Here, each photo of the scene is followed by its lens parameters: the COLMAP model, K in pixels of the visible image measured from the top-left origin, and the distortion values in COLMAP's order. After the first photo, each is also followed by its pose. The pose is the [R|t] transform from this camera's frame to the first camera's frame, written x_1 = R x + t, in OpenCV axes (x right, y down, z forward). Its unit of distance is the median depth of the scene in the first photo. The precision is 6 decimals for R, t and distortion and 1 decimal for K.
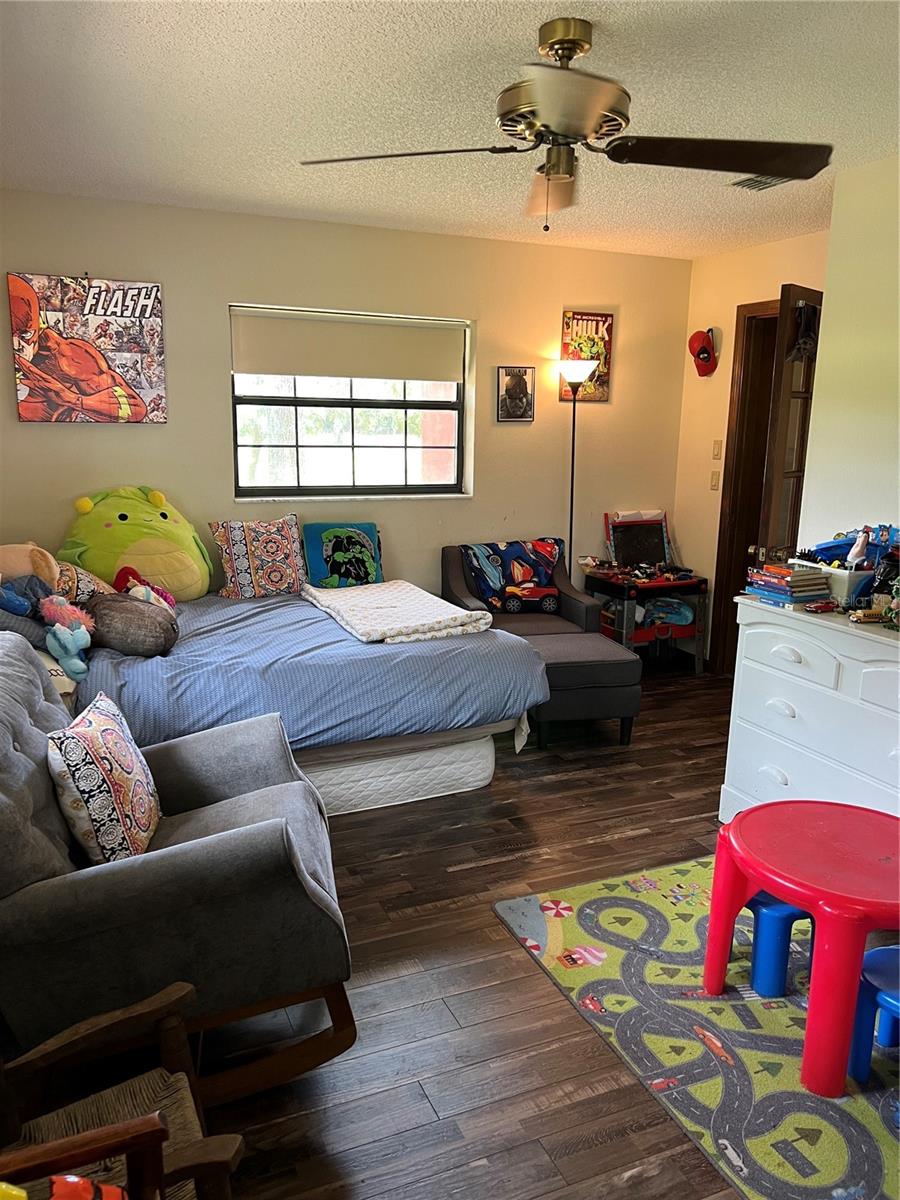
lens RADIAL K [[906.6, 0, 449.4], [0, 906.6, 601.3], [0, 0, 1]] dist [0.031930, -0.011040]
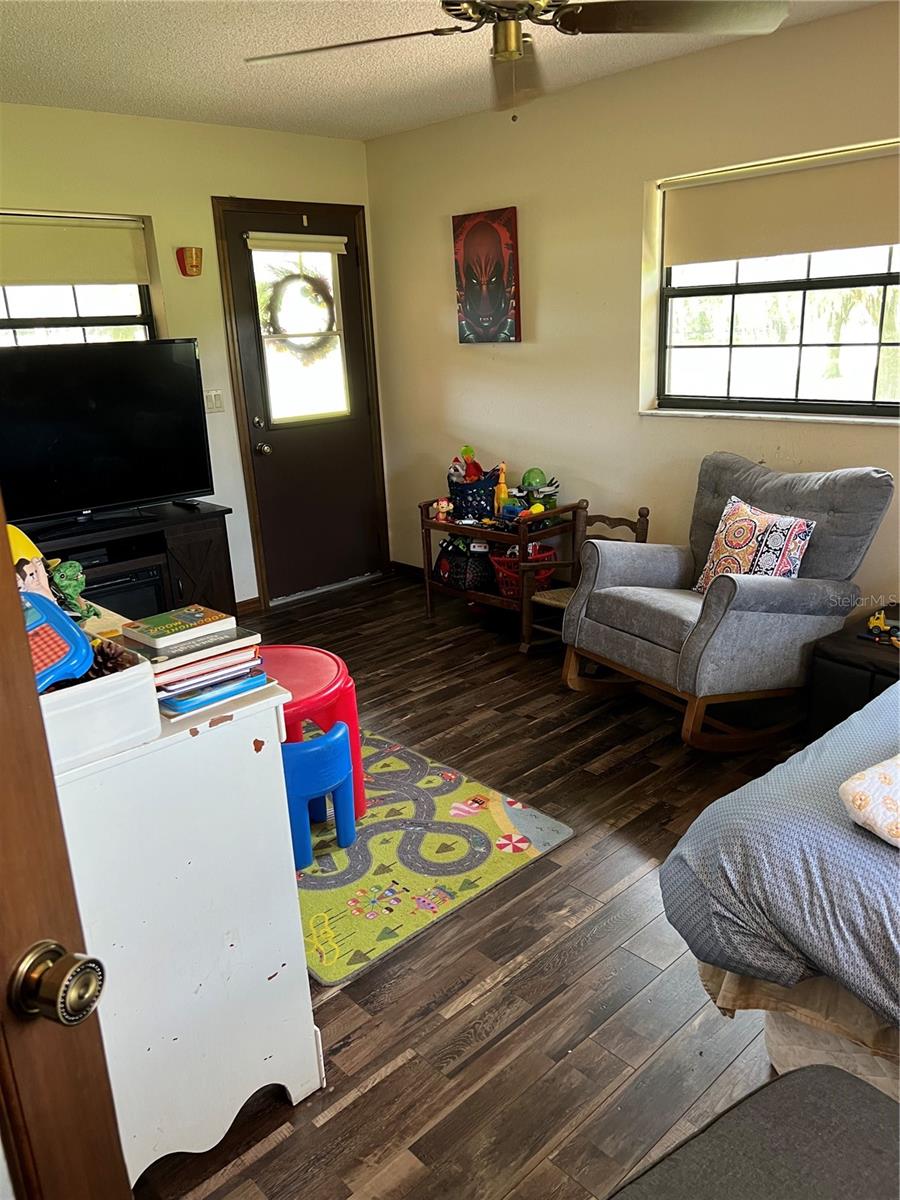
lens RADIAL K [[906.6, 0, 451.5], [0, 906.6, 600.6], [0, 0, 1]] dist [0.031930, -0.011040]
pose [[-0.943636, 0.121107, -0.308034, 0.468385], [-0.038765, 0.883812, 0.466234, -0.345703], [0.328708, 0.451896, -0.829301, 1.758370]]
